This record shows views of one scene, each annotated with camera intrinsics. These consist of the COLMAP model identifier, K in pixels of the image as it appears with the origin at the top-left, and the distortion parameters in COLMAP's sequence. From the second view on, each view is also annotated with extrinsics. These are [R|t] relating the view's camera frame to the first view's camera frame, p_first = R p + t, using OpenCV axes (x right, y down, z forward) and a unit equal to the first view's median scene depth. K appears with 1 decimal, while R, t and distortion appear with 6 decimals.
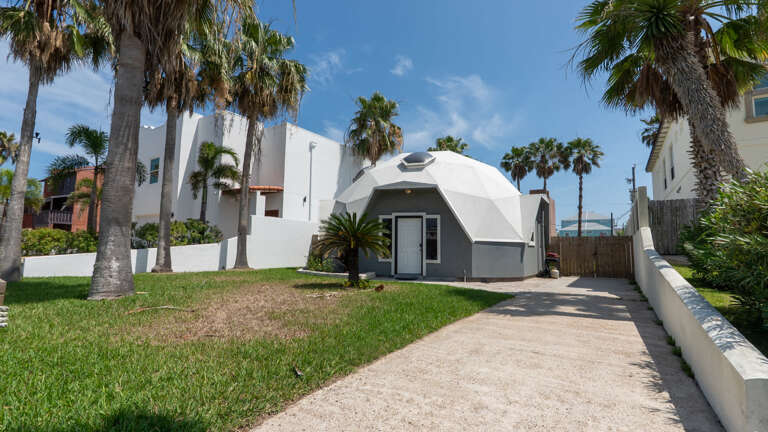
lens RADIAL K [[350.0, 0, 389.6], [0, 350.0, 215.9], [0, 0, 1]] dist [-0.002773, -0.000192]
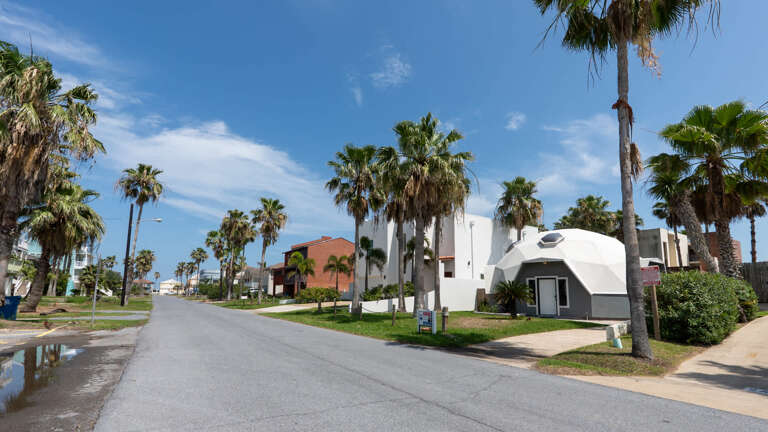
lens RADIAL K [[350.9, 0, 392.3], [0, 350.9, 250.9], [0, 0, 1]] dist [-0.004801, -0.000179]
pose [[0.922556, -0.054143, -0.382046, 0.019315], [0.039510, 0.998157, -0.046050, -0.060110], [0.383835, 0.027389, 0.922995, -0.573621]]
